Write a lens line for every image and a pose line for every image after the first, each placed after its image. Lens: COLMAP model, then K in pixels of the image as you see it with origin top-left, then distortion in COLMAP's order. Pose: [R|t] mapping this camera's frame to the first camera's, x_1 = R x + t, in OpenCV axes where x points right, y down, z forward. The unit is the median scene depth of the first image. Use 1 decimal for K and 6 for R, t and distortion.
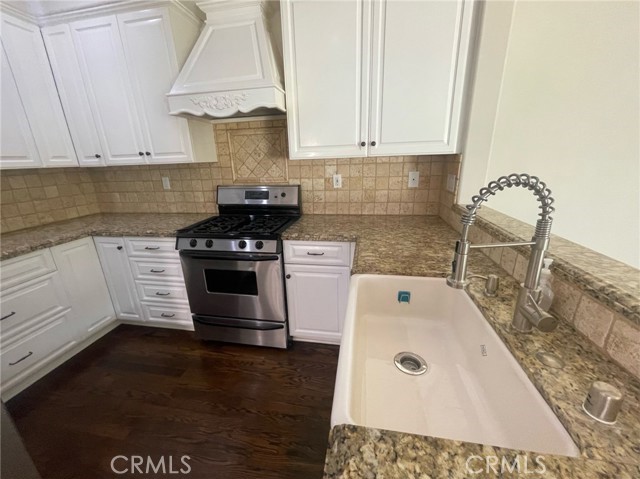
lens RADIAL K [[258.3, 0, 318.0], [0, 258.3, 240.6], [0, 0, 1]] dist [-0.000246, 0.000227]
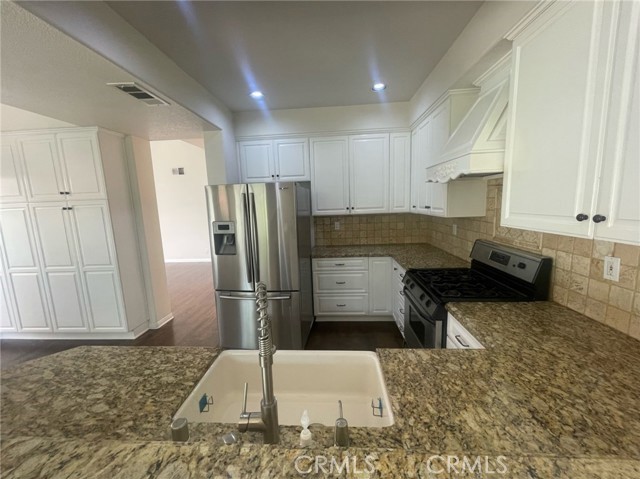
lens RADIAL K [[258.3, 0, 317.9], [0, 258.3, 241.8], [0, 0, 1]] dist [-0.000246, 0.000227]
pose [[0.129267, 0.179493, -0.975229, 0.533874], [-0.270051, 0.952680, 0.139547, -0.189851], [0.954129, 0.245322, 0.171623, 0.266788]]
